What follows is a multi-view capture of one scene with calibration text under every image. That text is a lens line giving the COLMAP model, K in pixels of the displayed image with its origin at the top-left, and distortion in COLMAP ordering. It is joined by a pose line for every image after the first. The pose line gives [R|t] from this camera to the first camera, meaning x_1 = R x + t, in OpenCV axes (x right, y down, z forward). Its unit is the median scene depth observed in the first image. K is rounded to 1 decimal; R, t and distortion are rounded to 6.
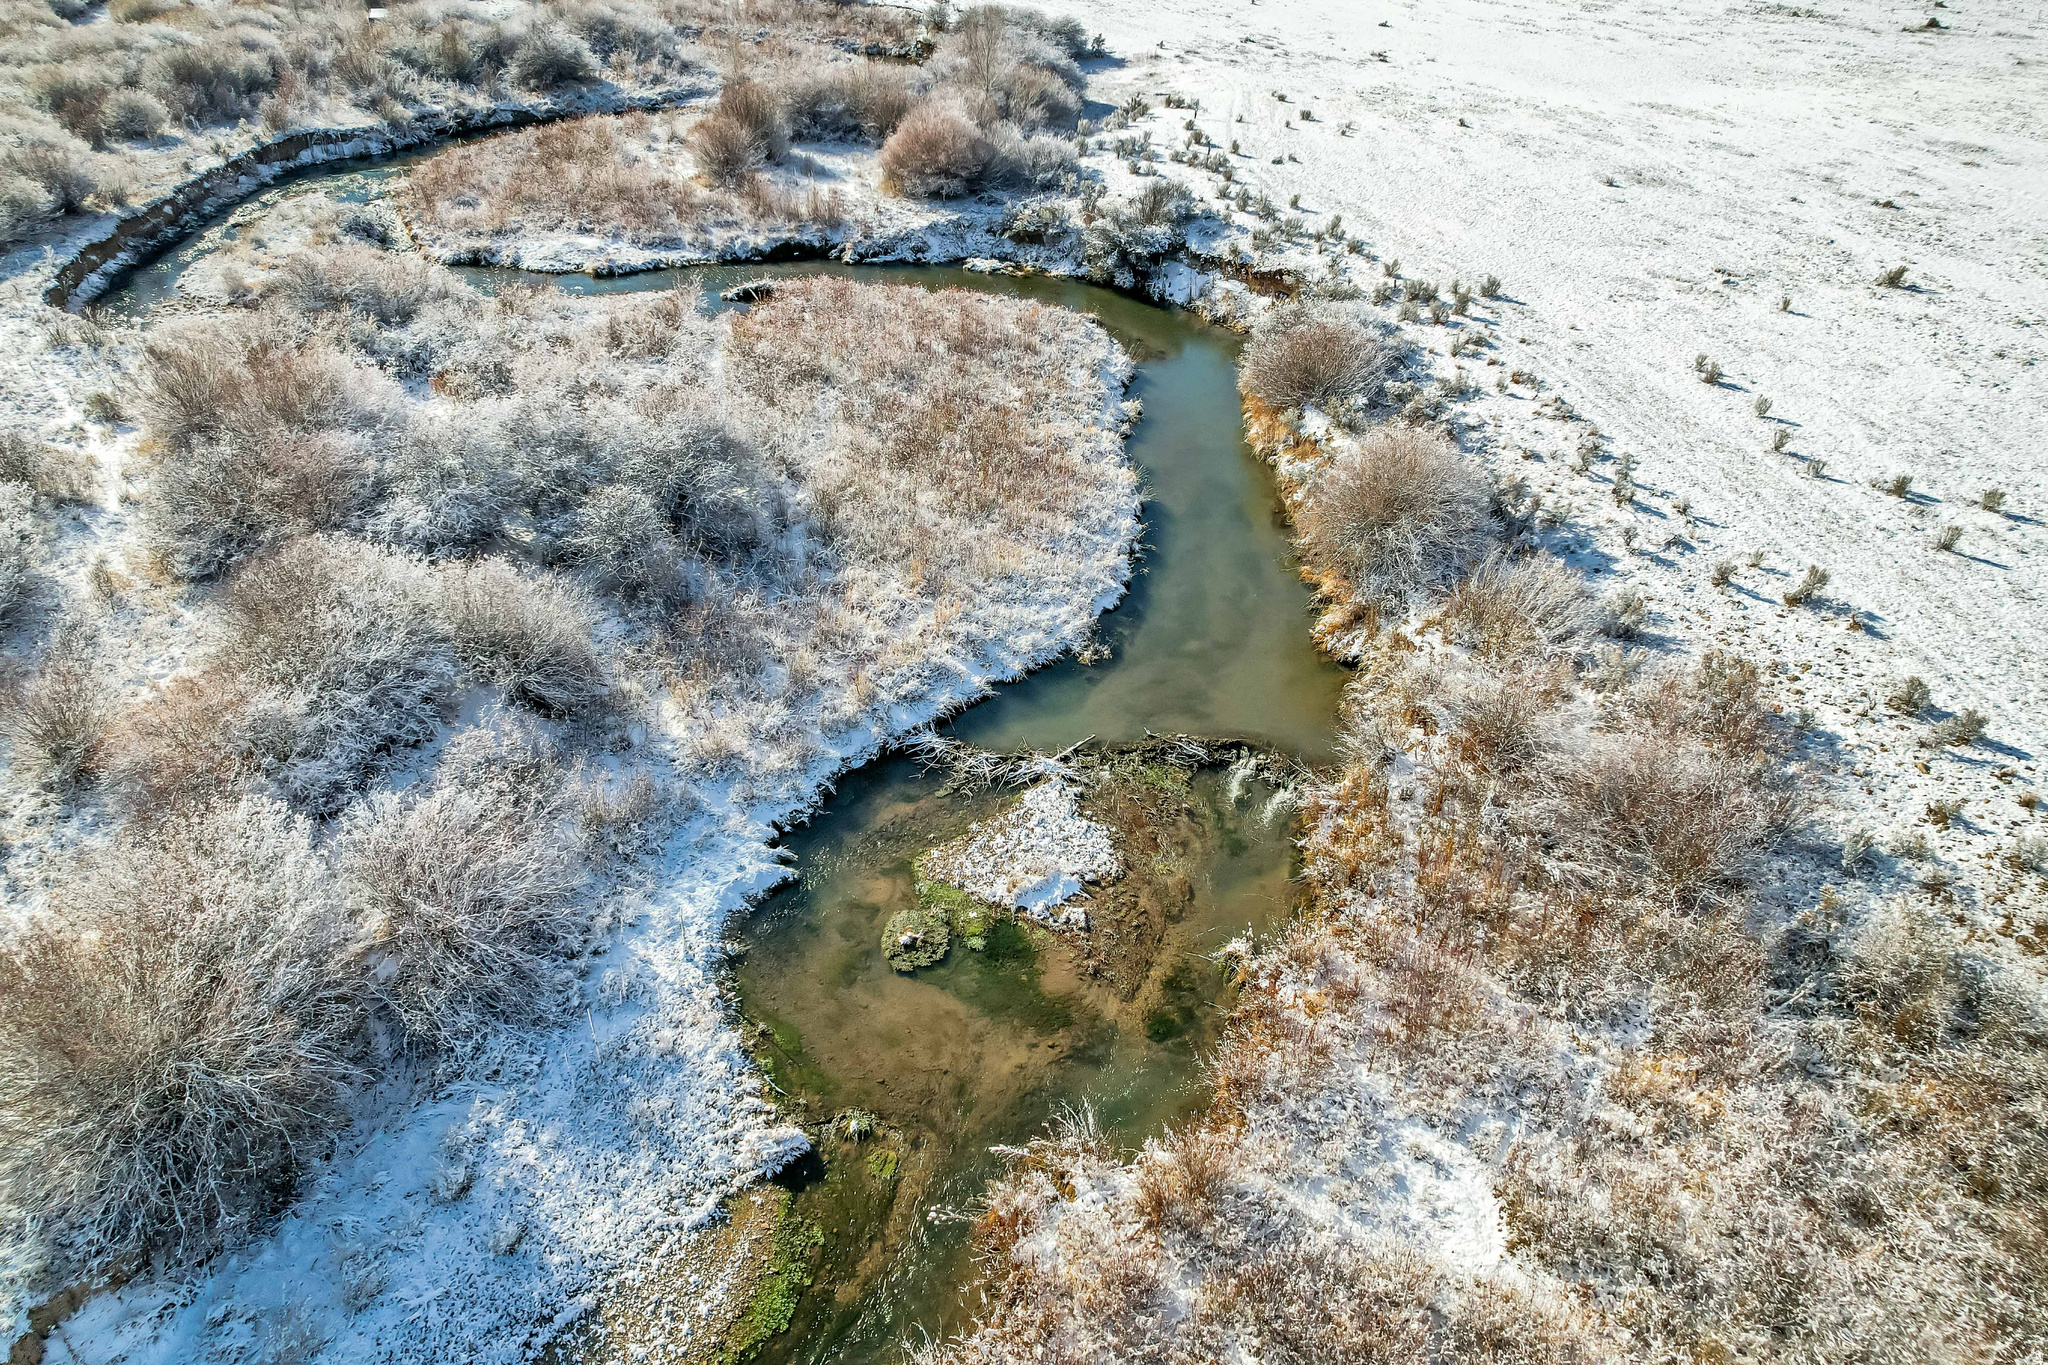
lens RADIAL K [[1318.7, 0, 1024.0], [0, 1318.7, 682.5], [0, 0, 1]] dist [-0.076286, 0.071804]
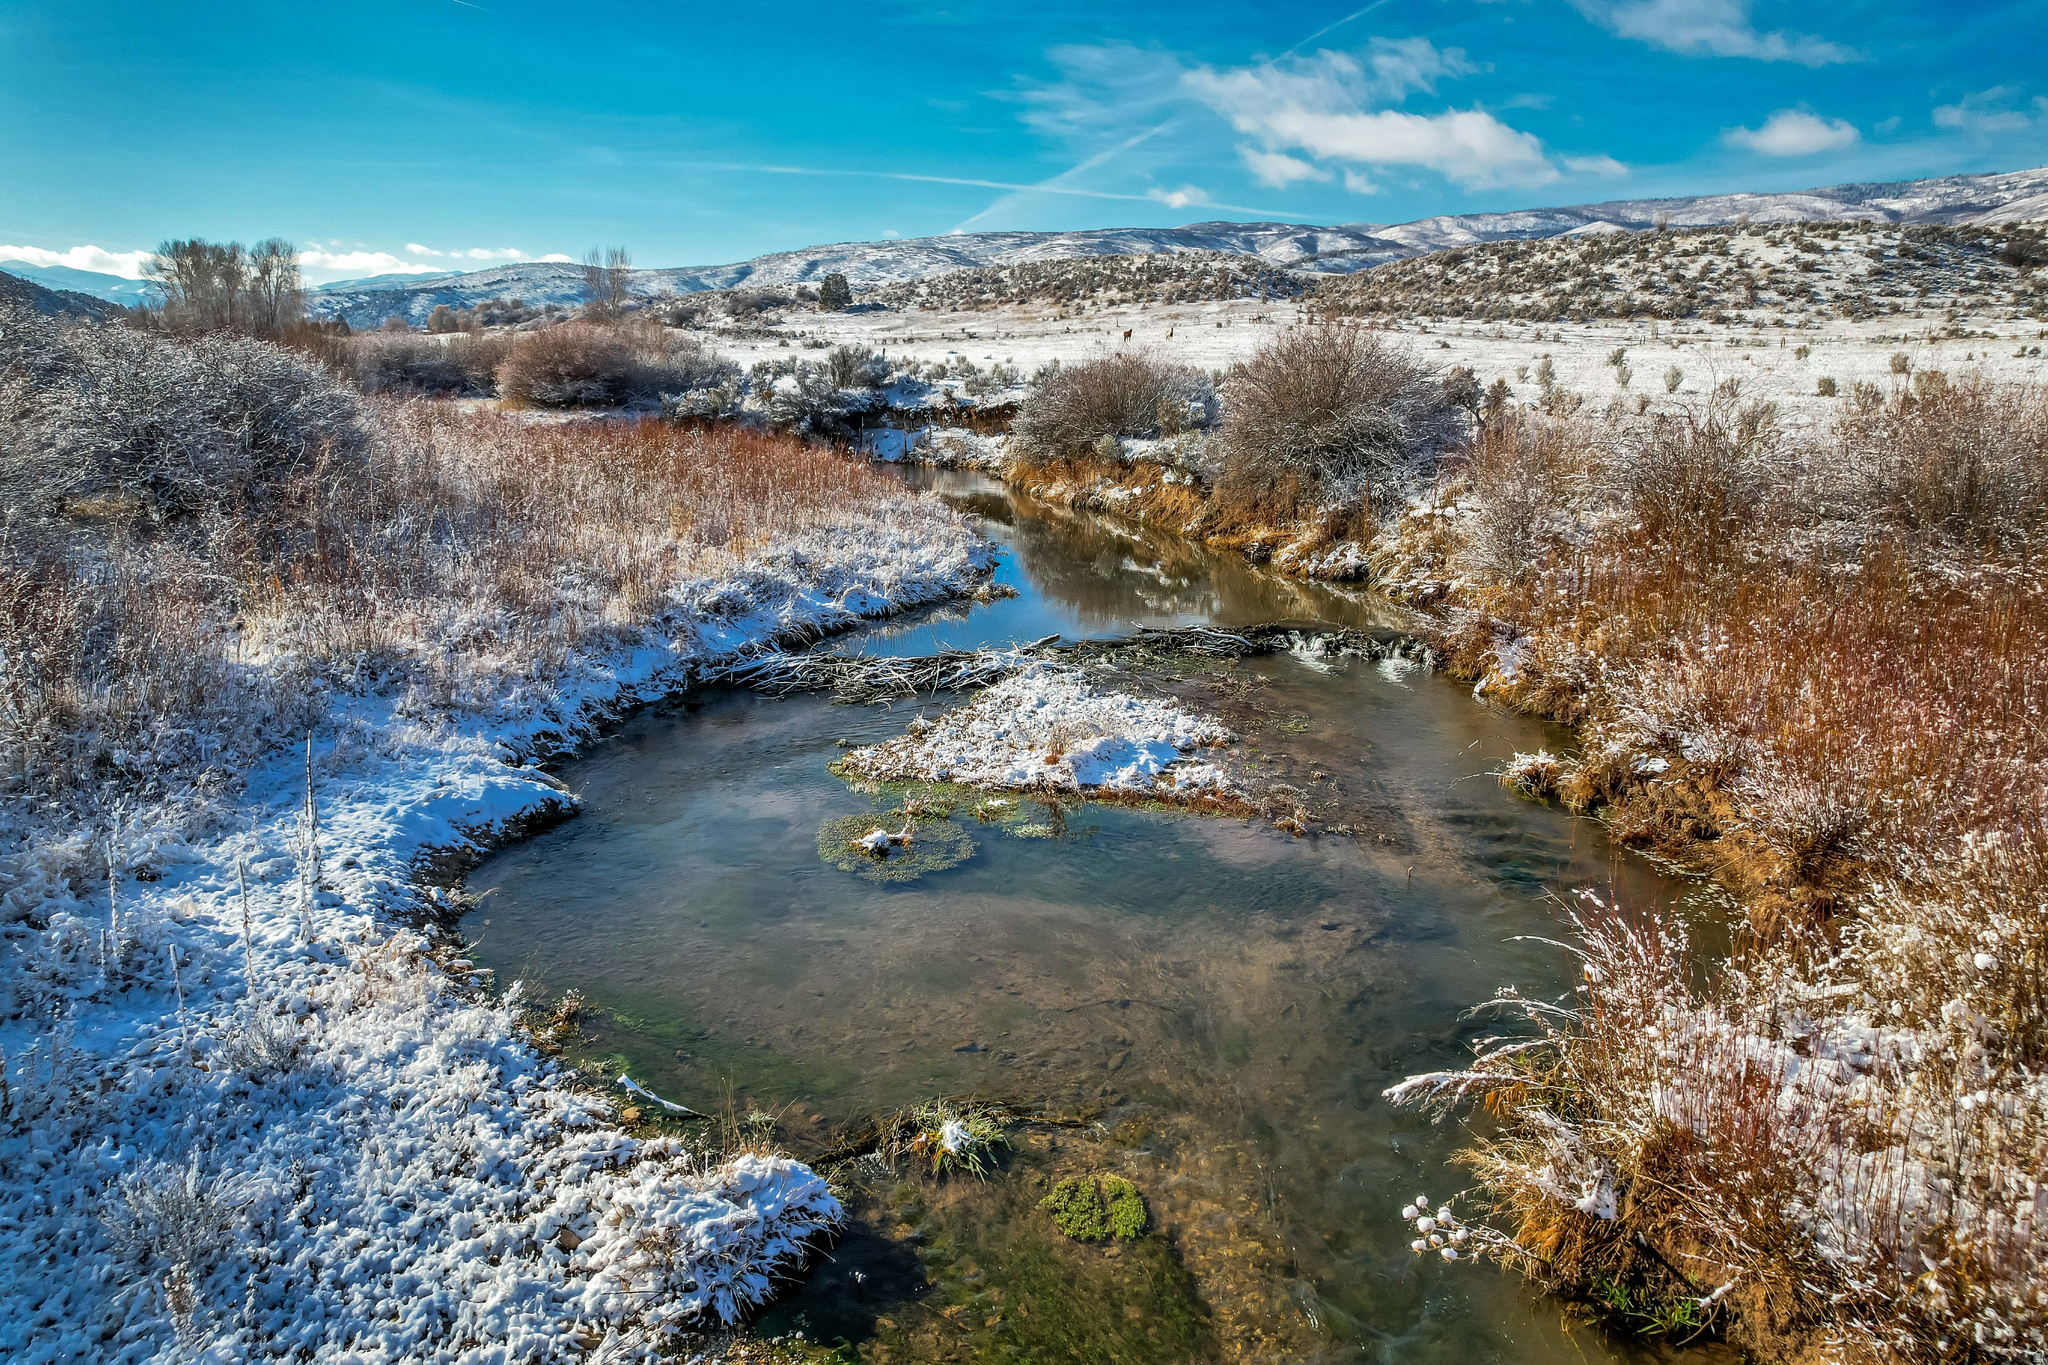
lens RADIAL K [[1318.7, 0, 1024.0], [0, 1318.7, 682.5], [0, 0, 1]] dist [-0.076286, 0.071804]
pose [[0.945636, -0.075294, 0.316391, -0.172213], [0.182808, 0.927661, -0.325618, 0.289084], [-0.268987, 0.365755, 0.890993, 0.571938]]
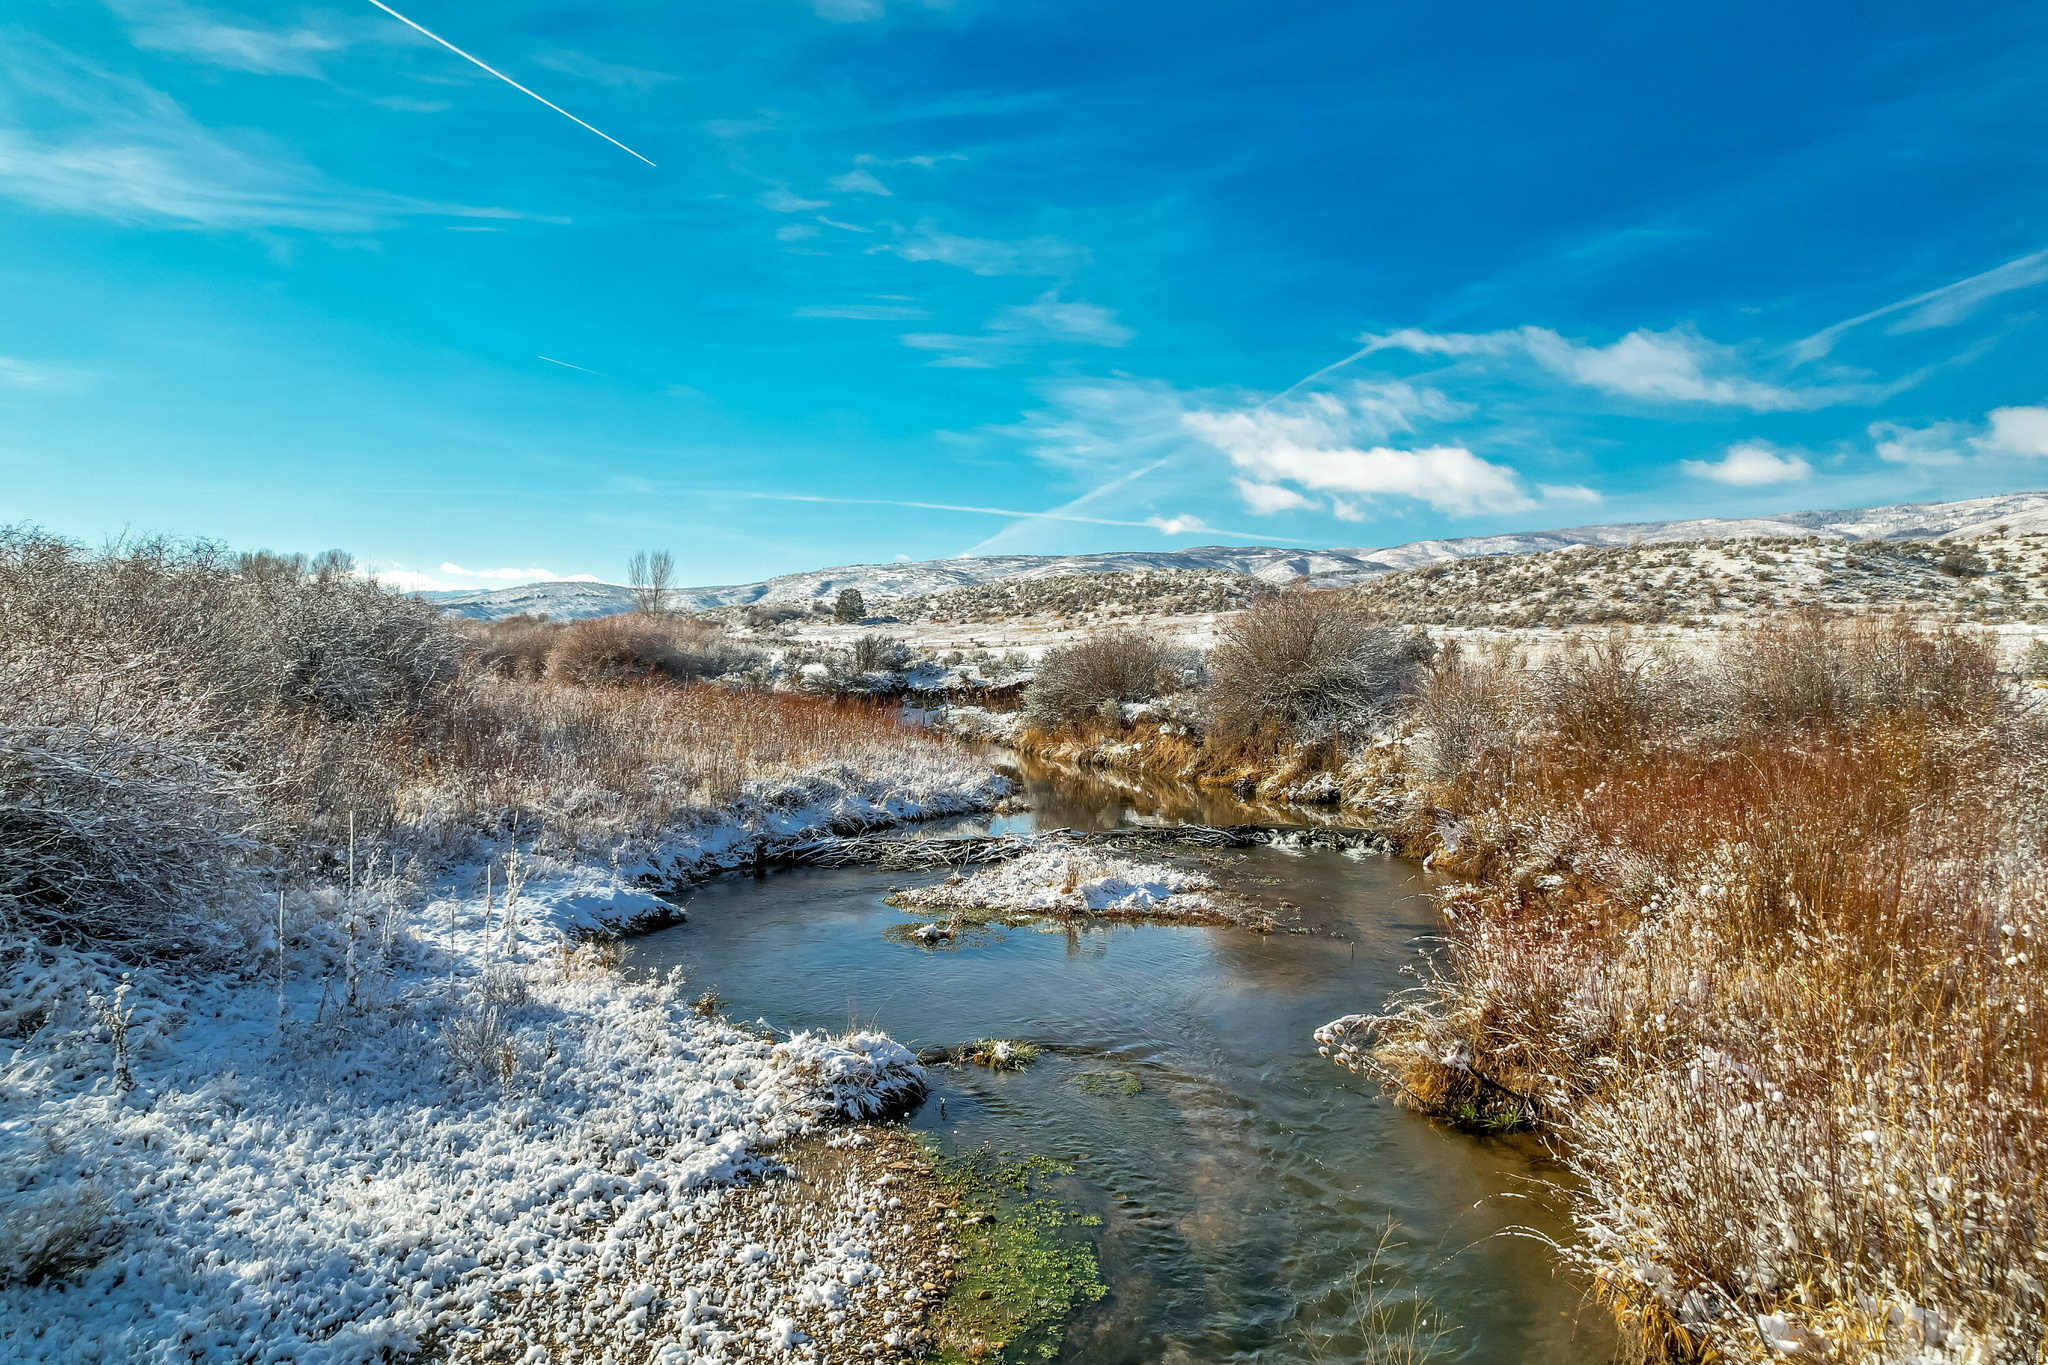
lens RADIAL K [[1318.7, 0, 1024.0], [0, 1318.7, 682.5], [0, 0, 1]] dist [-0.076286, 0.071804]
pose [[0.946738, 0.001365, 0.322003, -0.220926], [0.180517, 0.825827, -0.534250, 0.395783], [-0.266648, 0.563921, 0.781595, 0.499798]]
